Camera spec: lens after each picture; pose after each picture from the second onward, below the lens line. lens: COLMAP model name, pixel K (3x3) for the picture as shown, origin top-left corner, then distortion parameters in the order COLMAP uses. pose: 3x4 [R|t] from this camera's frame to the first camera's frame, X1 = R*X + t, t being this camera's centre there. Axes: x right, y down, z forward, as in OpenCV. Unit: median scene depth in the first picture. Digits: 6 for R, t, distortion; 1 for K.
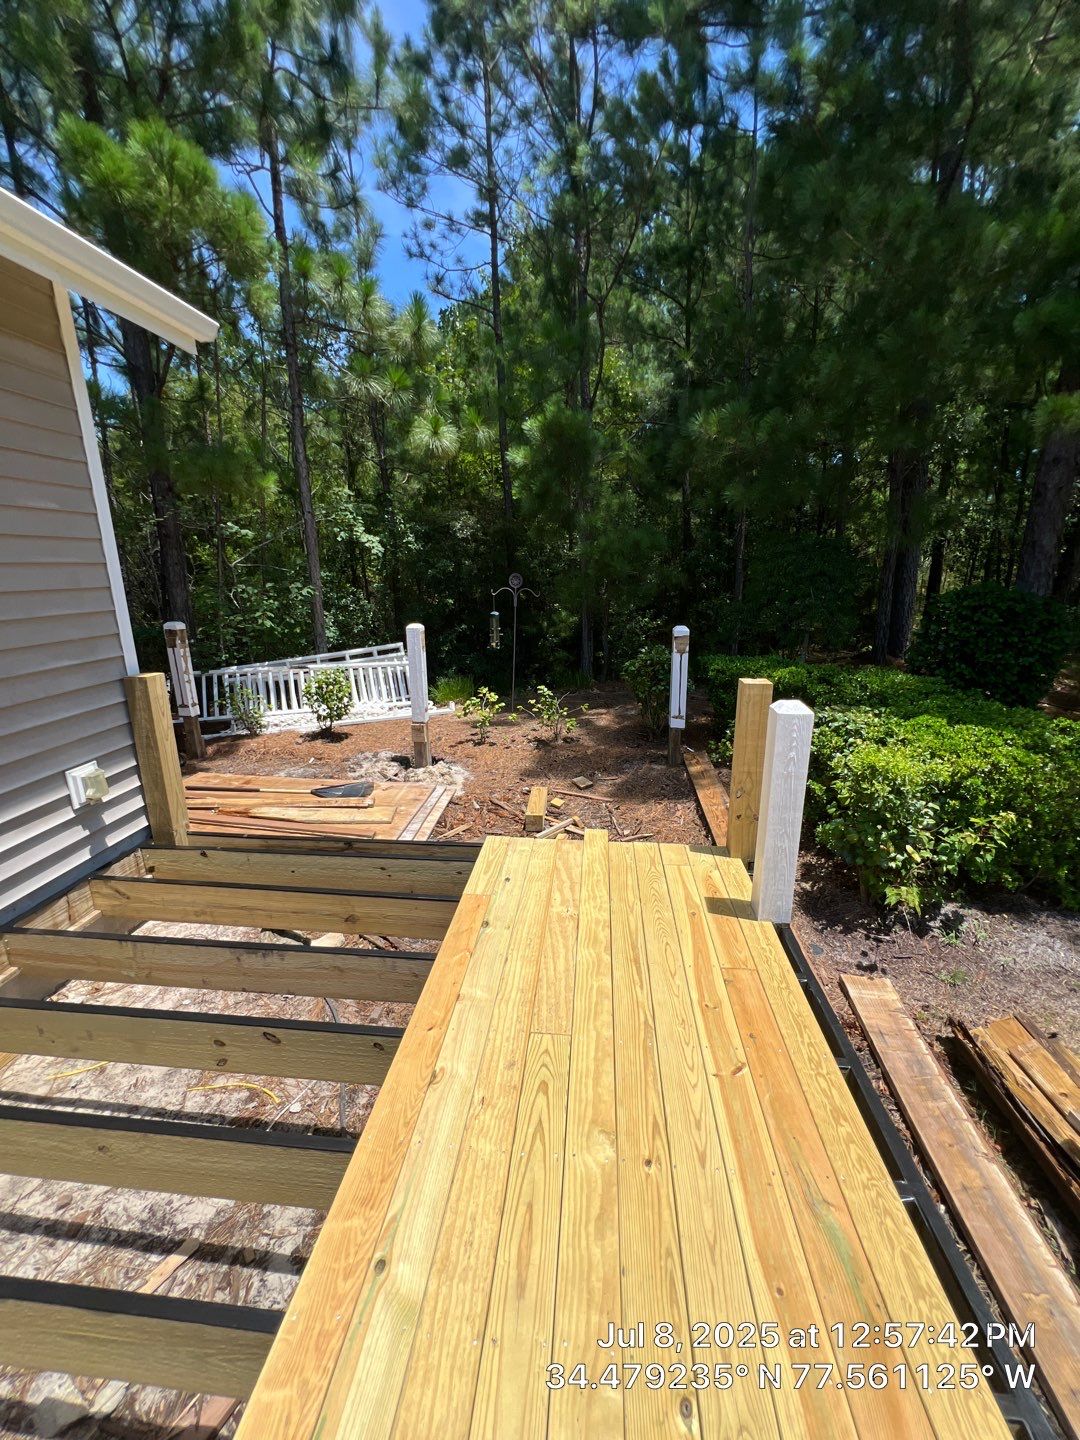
lens RADIAL K [[578.5, 0, 541.9], [0, 578.5, 717.0], [0, 0, 1]] dist [-0.003503, 0.000232]
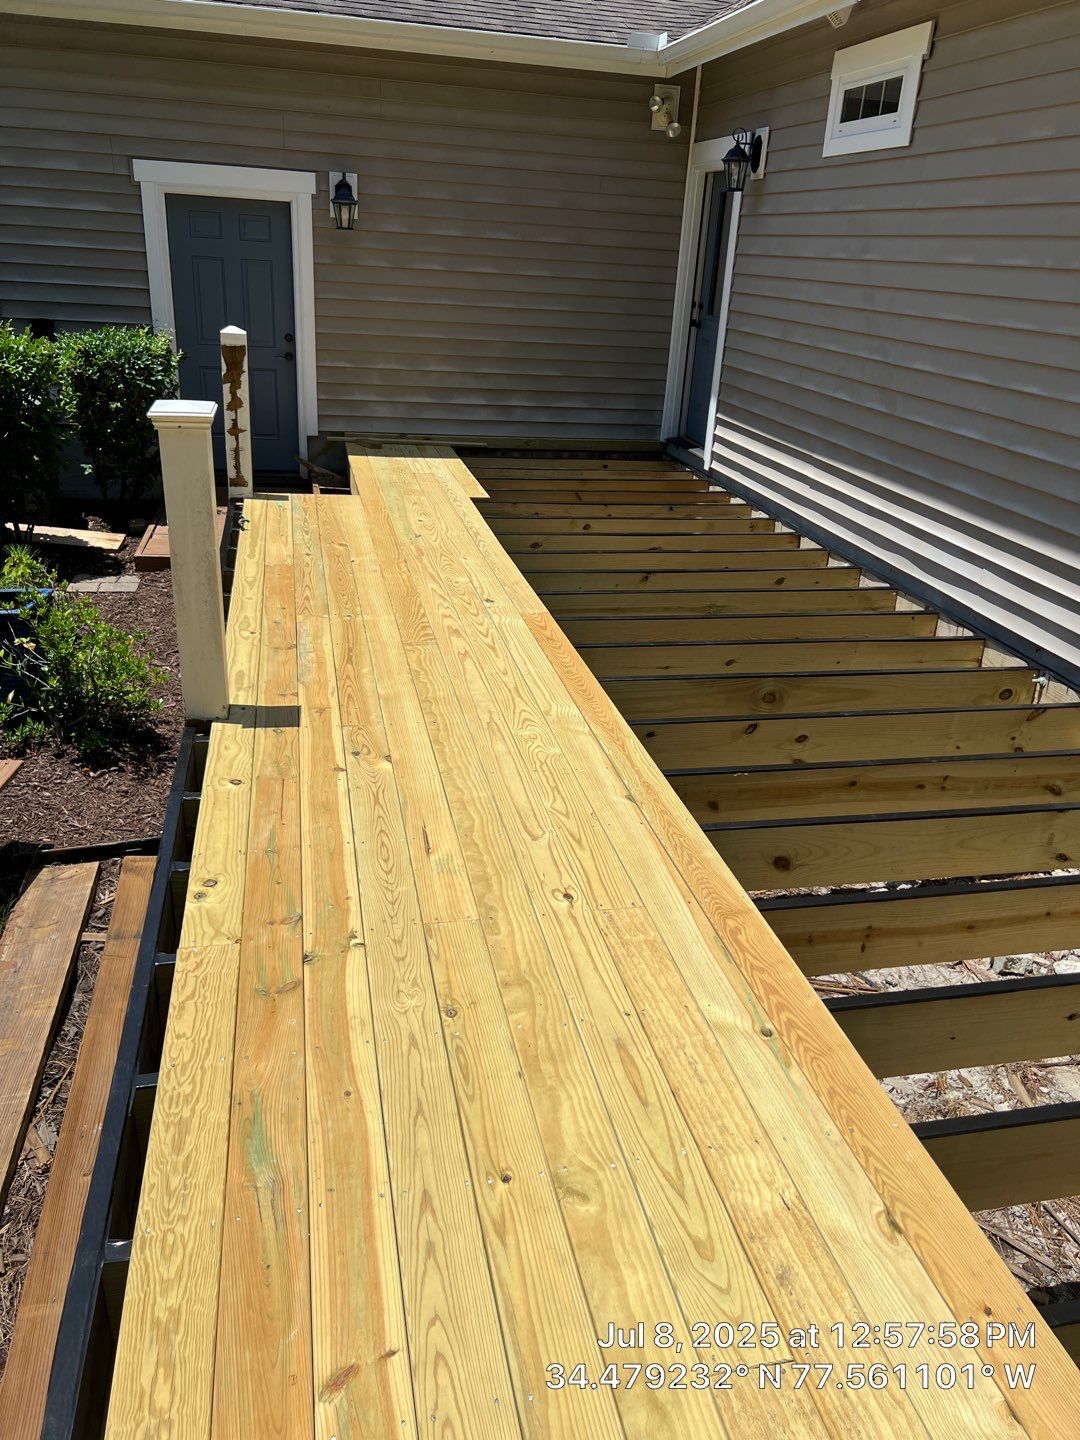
lens RADIAL K [[1058.0, 0, 540.0], [0, 1058.0, 720.0], [0, 0, 1]] dist [-0.004962, 0.003522]
pose [[-0.951040, 0.085900, -0.296890, 0.217613], [-0.119650, 0.783367, 0.609935, -0.184808], [0.284967, 0.615595, -0.734735, 0.741778]]
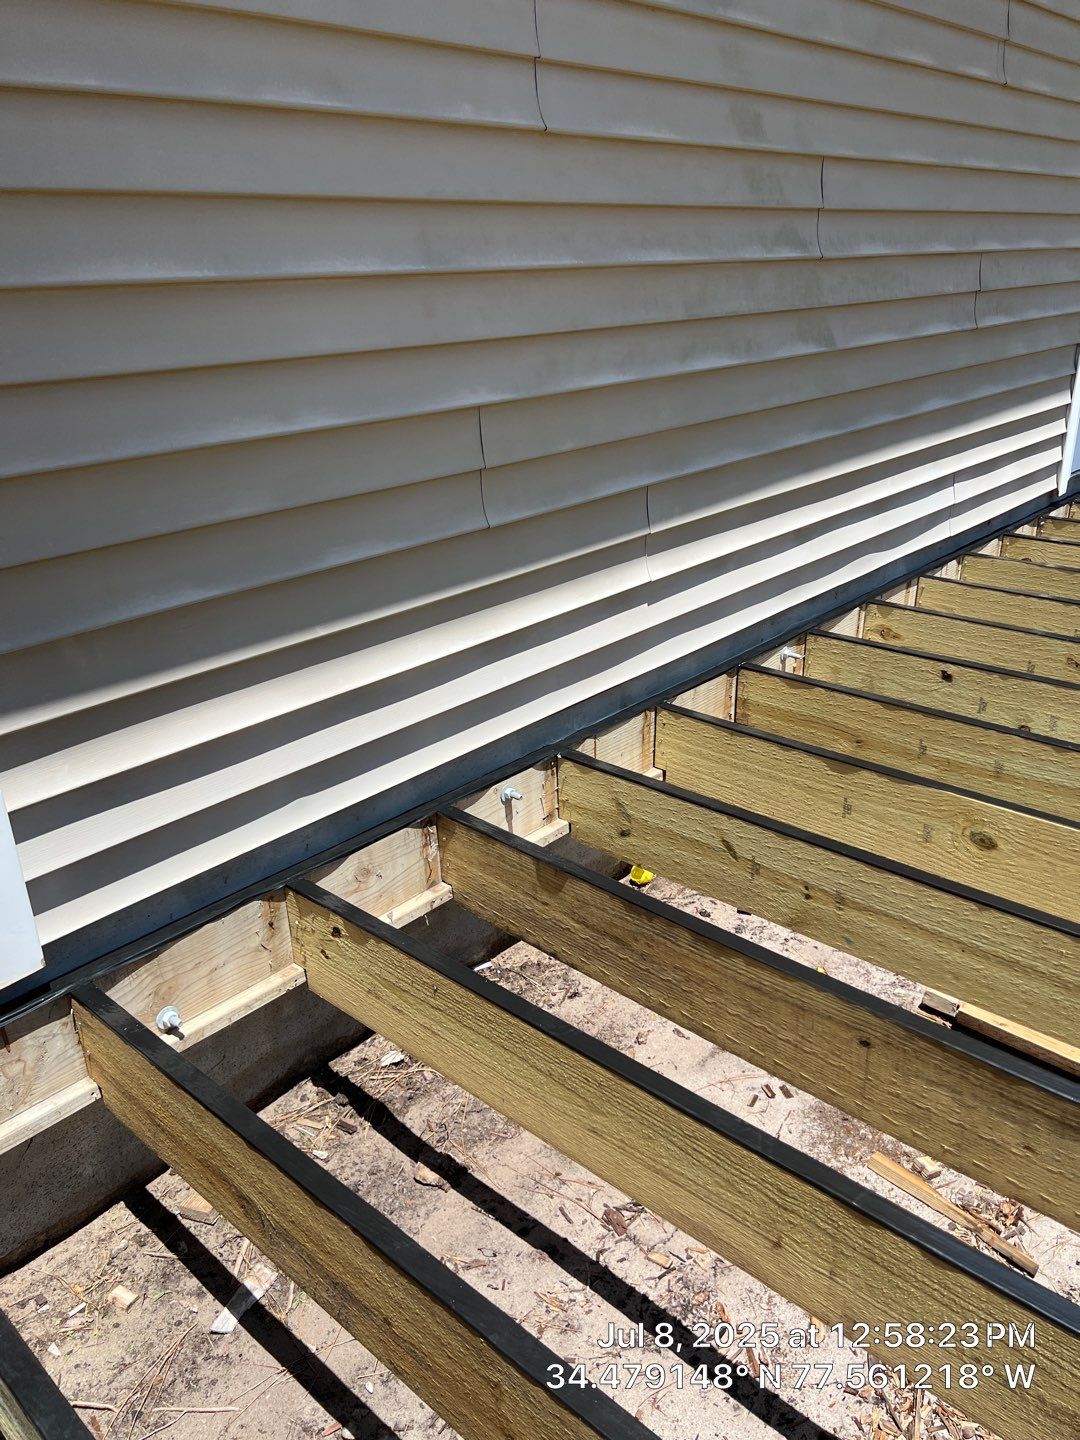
lens RADIAL K [[1061.5, 0, 509.2], [0, 1061.5, 706.7], [0, 0, 1]] dist [0.148245, -0.259849]
pose [[0.792746, 0.216917, -0.569649, -0.500405], [-0.130349, 0.973247, 0.189205, 0.581805], [0.595451, -0.075739, 0.799813, -1.664885]]
